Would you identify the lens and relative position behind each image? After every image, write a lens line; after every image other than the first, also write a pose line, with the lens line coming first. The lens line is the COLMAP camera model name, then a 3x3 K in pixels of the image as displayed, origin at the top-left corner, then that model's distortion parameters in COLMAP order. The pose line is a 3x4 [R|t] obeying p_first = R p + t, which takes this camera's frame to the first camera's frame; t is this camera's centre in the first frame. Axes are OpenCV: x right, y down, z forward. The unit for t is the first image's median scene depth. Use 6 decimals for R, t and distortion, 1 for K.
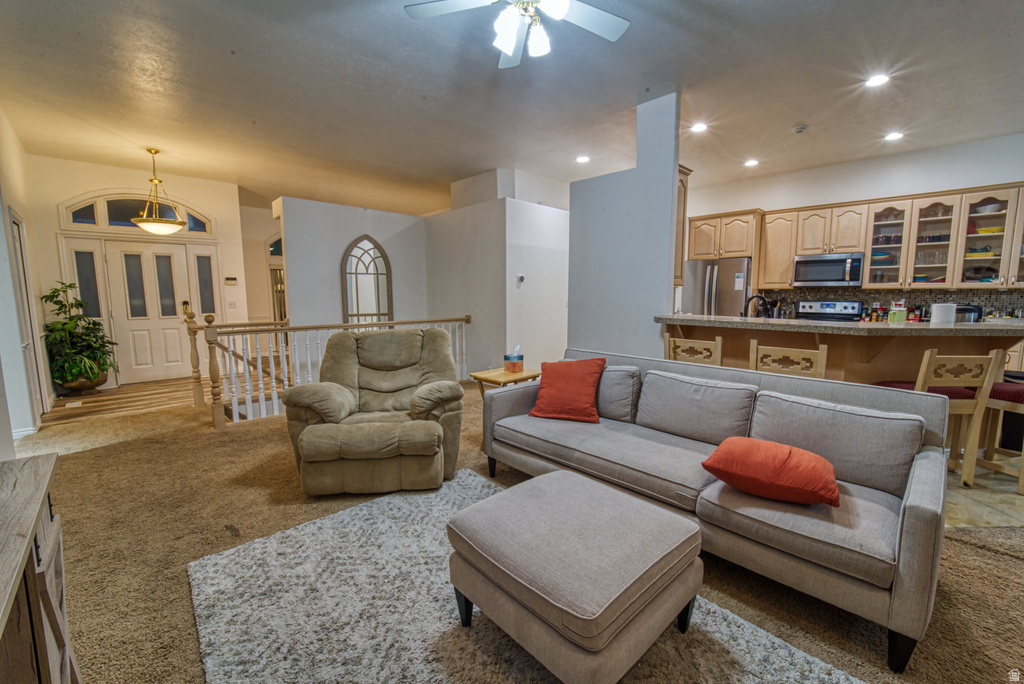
lens RADIAL K [[417.2, 0, 512.0], [0, 417.2, 342.0], [0, 0, 1]] dist [-0.030160, 0.003494]
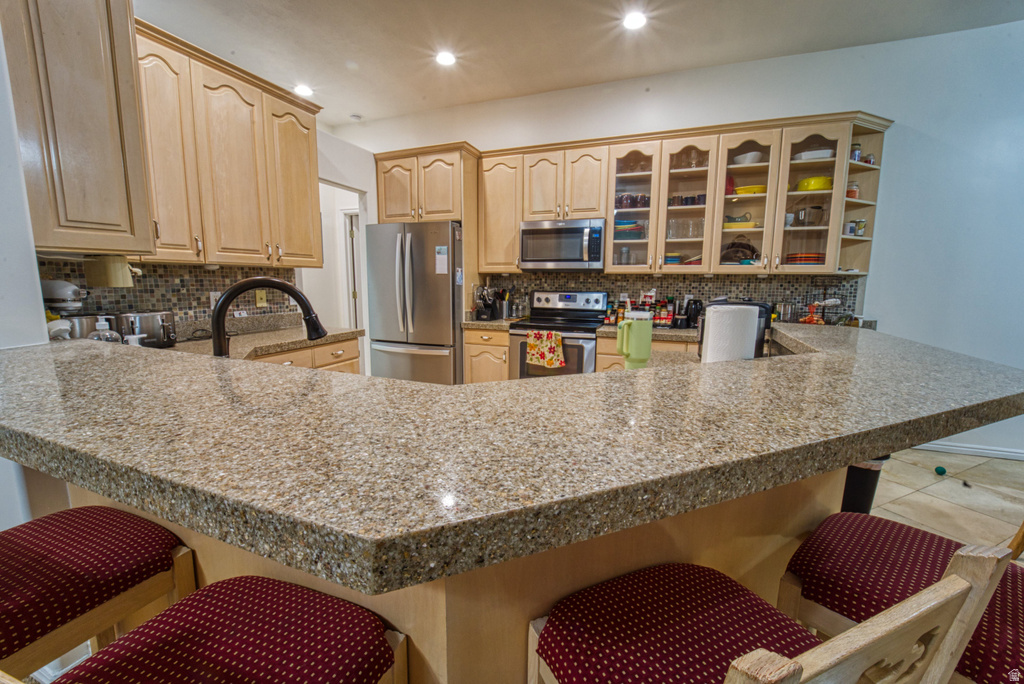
lens RADIAL K [[423.8, 0, 512.0], [0, 423.8, 342.0], [0, 0, 1]] dist [-0.009262, -0.000054]
pose [[0.910408, -0.051298, 0.410518, 0.432802], [0.038462, 0.998480, 0.039471, -0.051606], [-0.411919, -0.020146, 0.910998, 0.431968]]
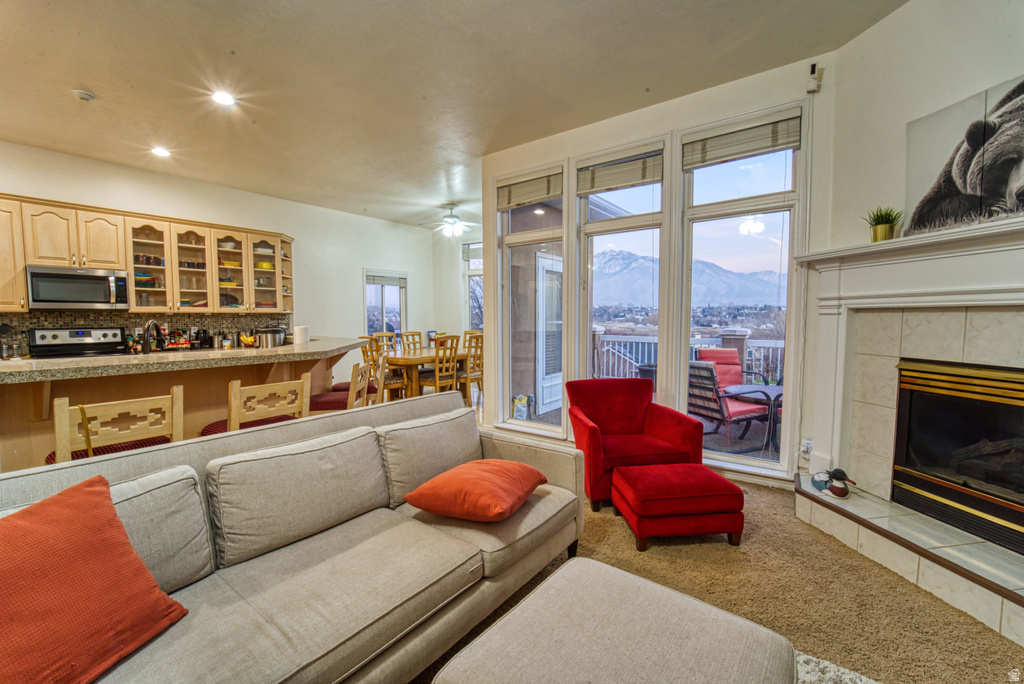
lens RADIAL K [[417.2, 0, 512.0], [0, 417.2, 342.0], [0, 0, 1]] dist [-0.030160, 0.003494]
pose [[-0.158754, -0.059059, 0.985550, -0.130285], [0.115742, 0.990213, 0.077982, -0.042901], [-0.980510, 0.126450, -0.150365, 0.349972]]
